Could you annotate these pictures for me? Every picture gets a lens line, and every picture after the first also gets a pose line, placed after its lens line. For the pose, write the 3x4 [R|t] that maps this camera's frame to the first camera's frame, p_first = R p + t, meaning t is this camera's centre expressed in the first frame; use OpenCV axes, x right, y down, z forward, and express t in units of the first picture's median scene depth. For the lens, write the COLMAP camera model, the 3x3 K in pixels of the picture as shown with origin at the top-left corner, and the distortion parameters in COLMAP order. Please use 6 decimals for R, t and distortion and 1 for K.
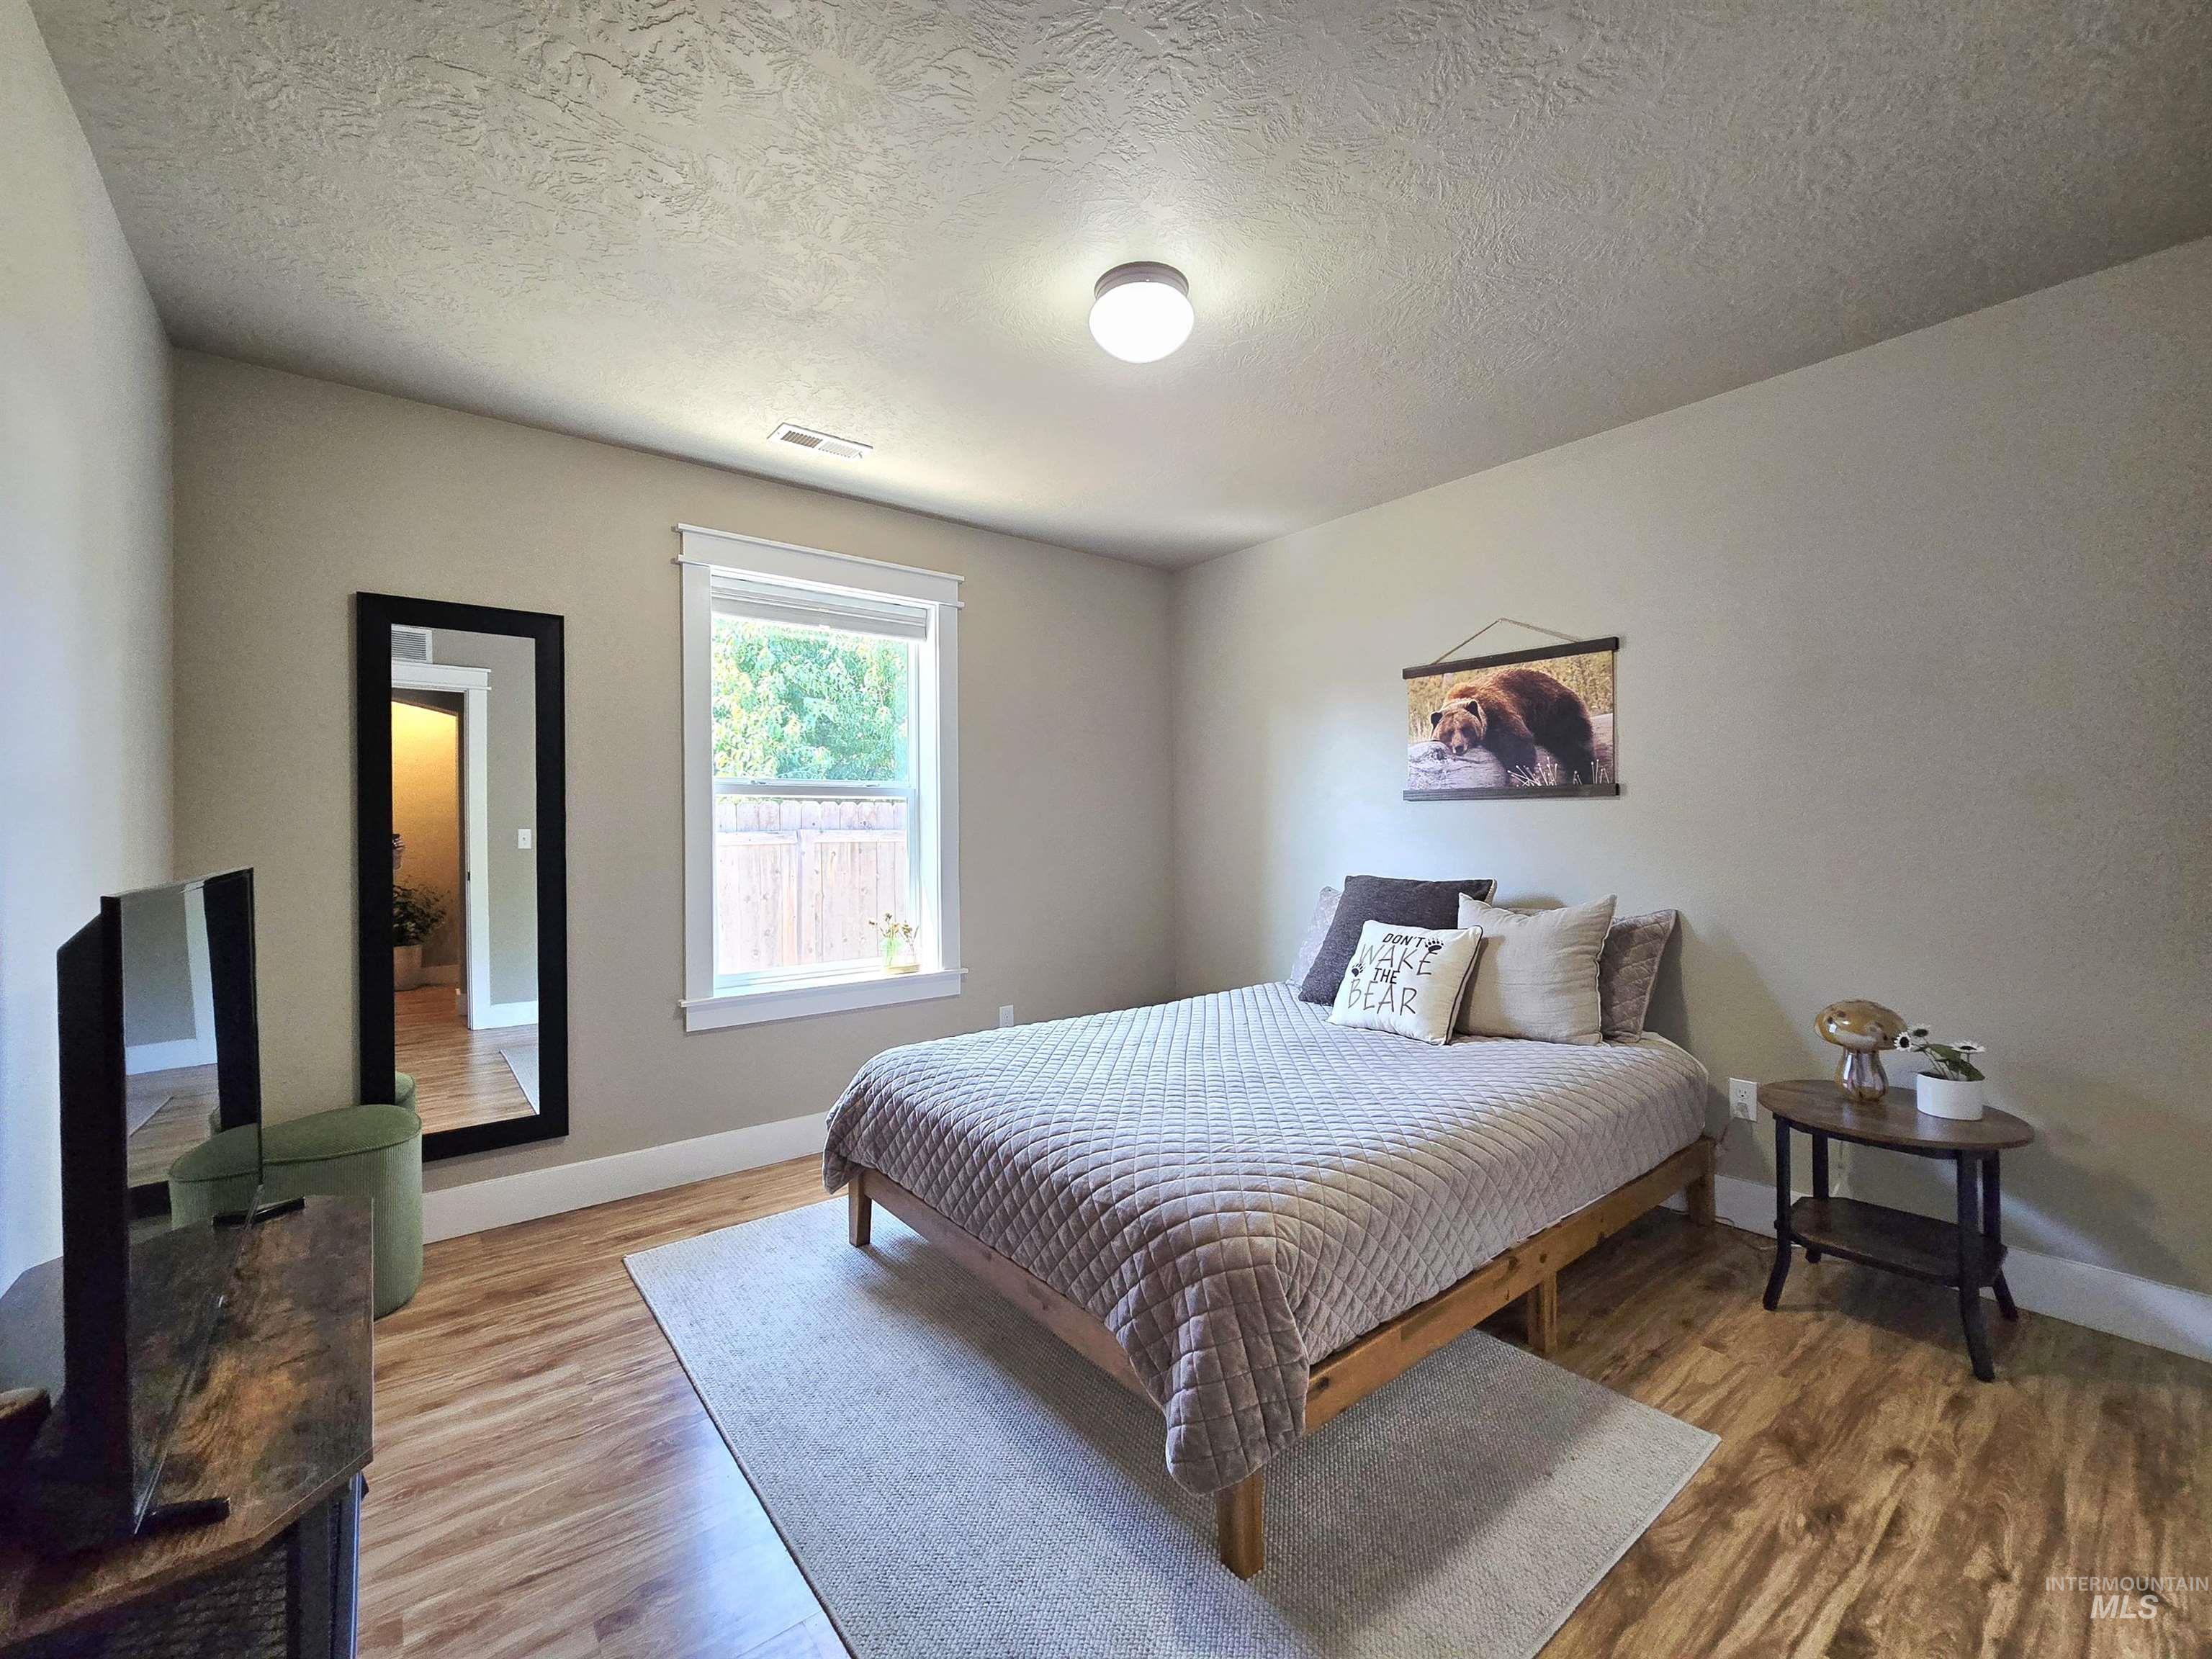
lens RADIAL K [[911.1, 0, 1096.3], [0, 911.1, 824.0], [0, 0, 1]] dist [-0.008984, 0.002067]
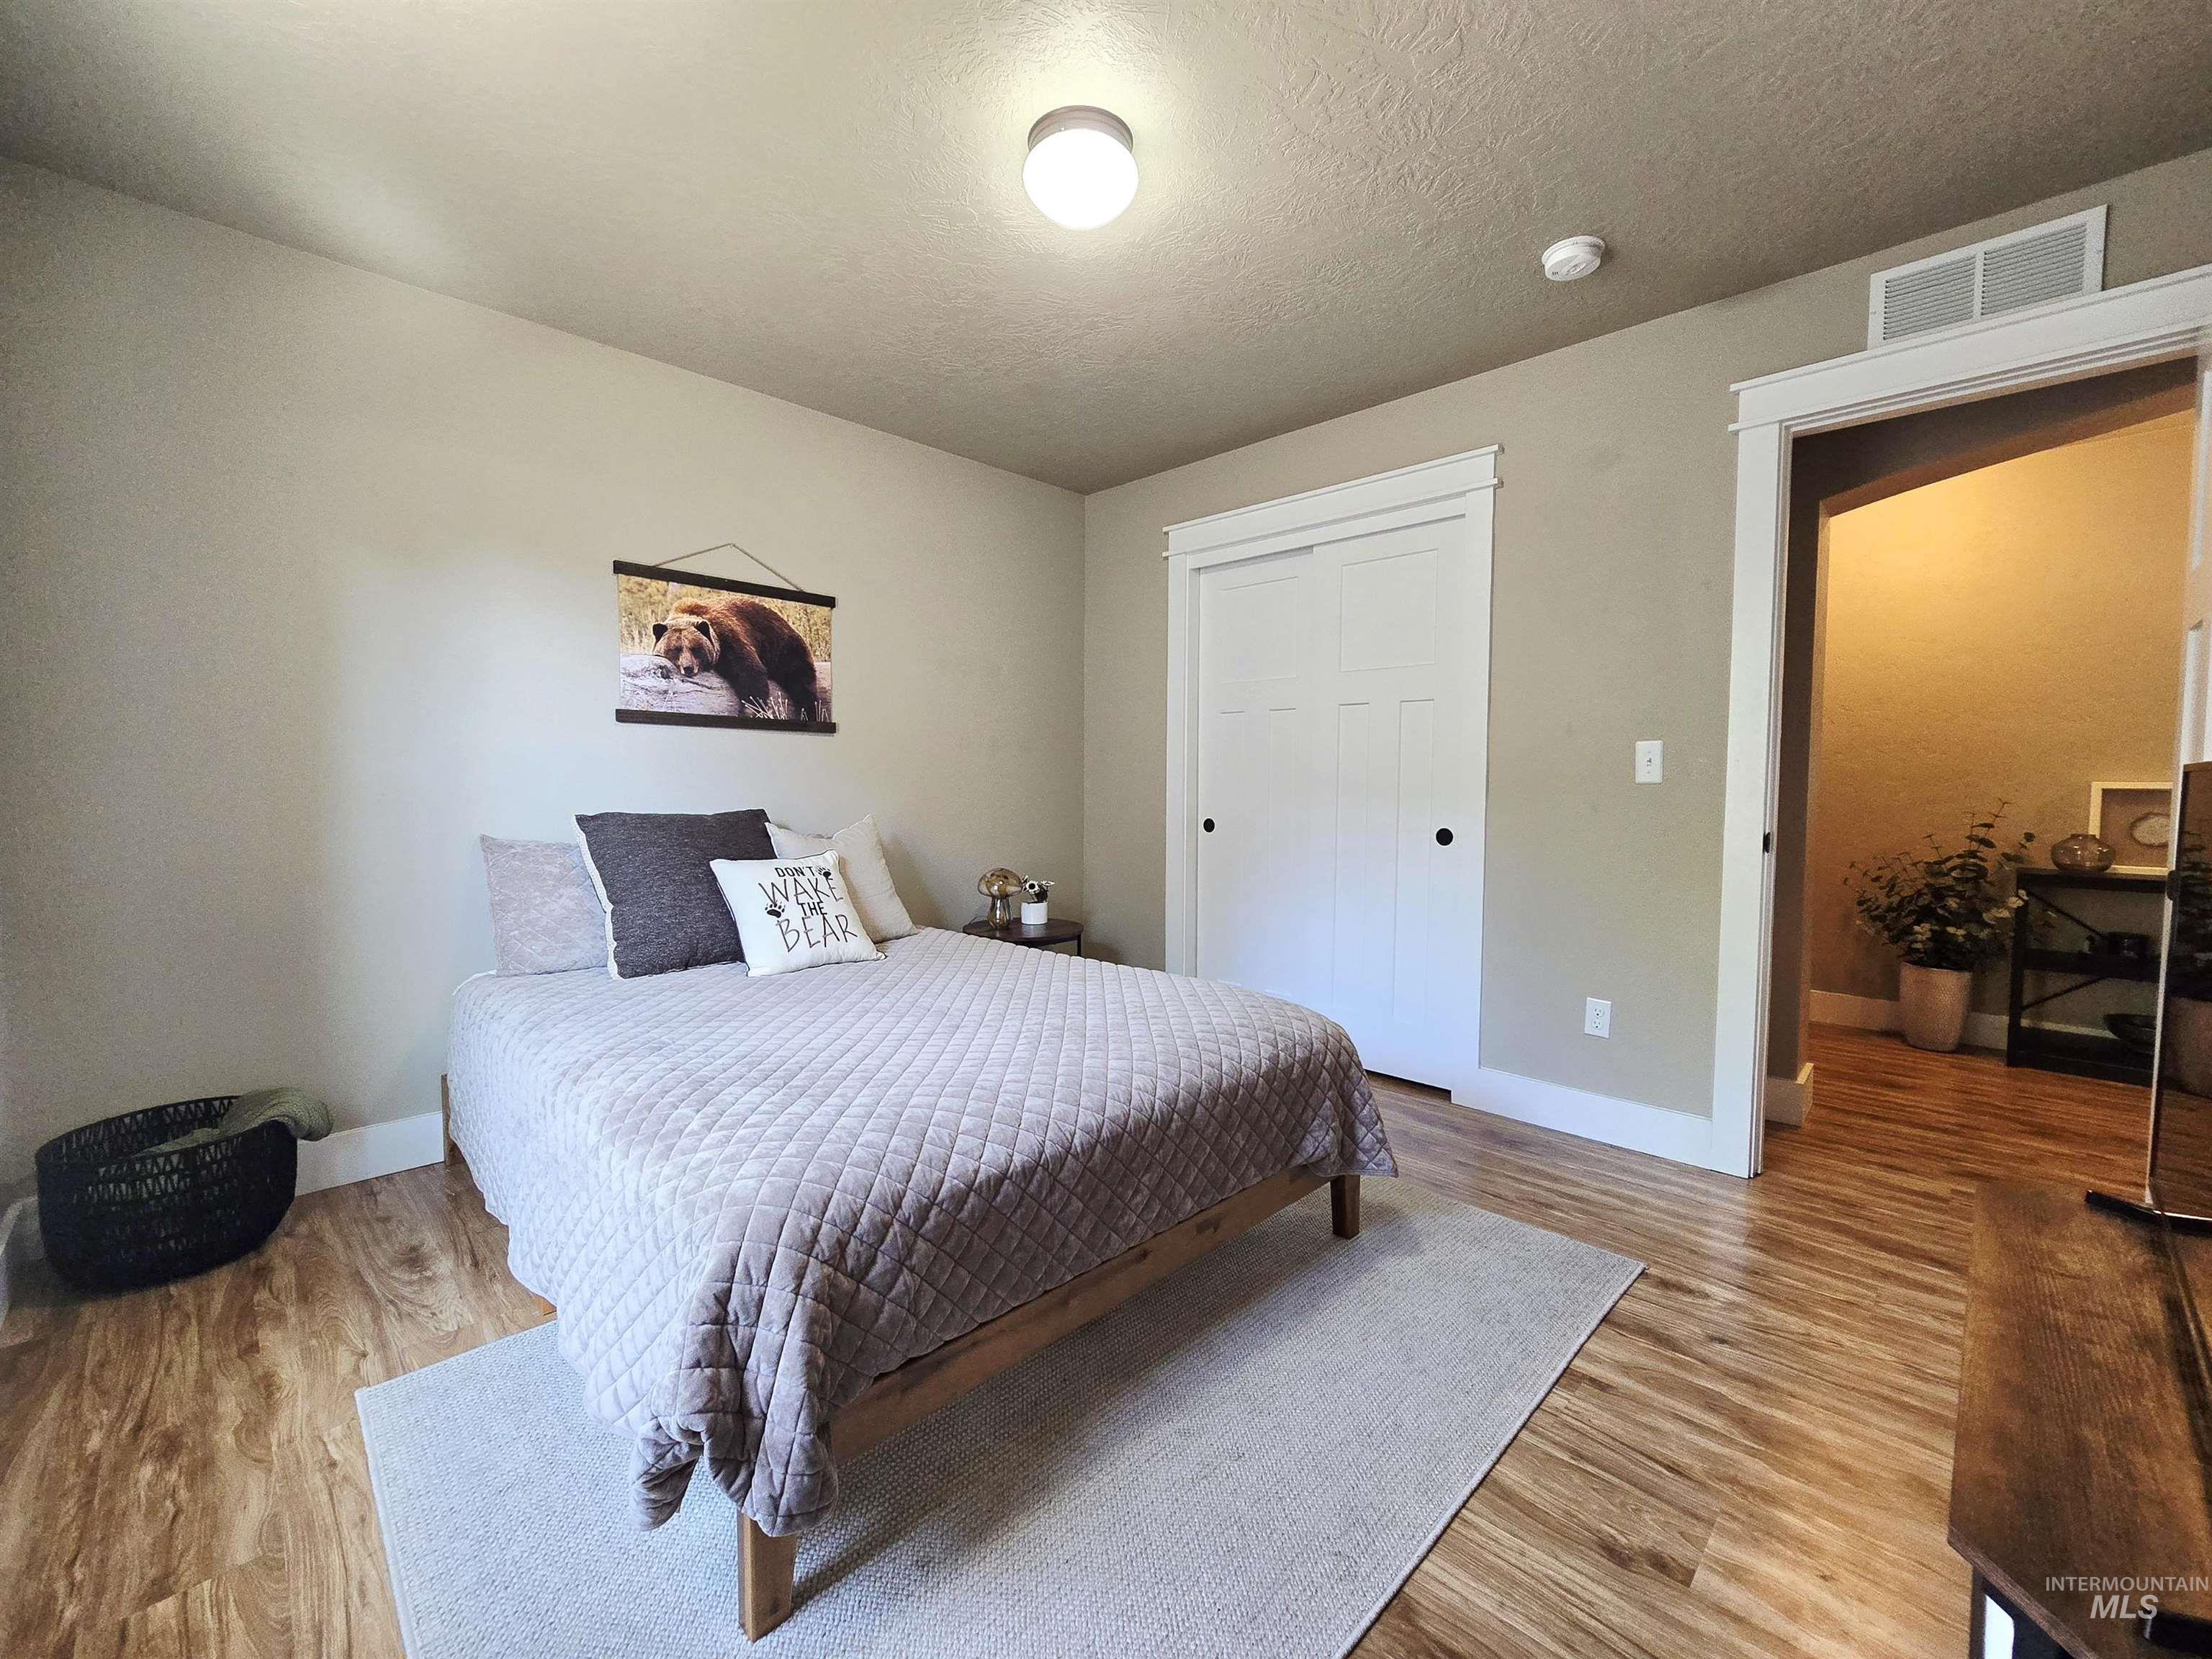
lens RADIAL K [[911.1, 0, 1082.9], [0, 911.1, 819.6], [0, 0, 1]] dist [-0.008984, 0.002067]
pose [[-0.094252, -0.040003, 0.994744, -0.568815], [-0.016089, 0.999123, 0.038655, 0.027052], [-0.995418, -0.012361, -0.094813, 0.703743]]
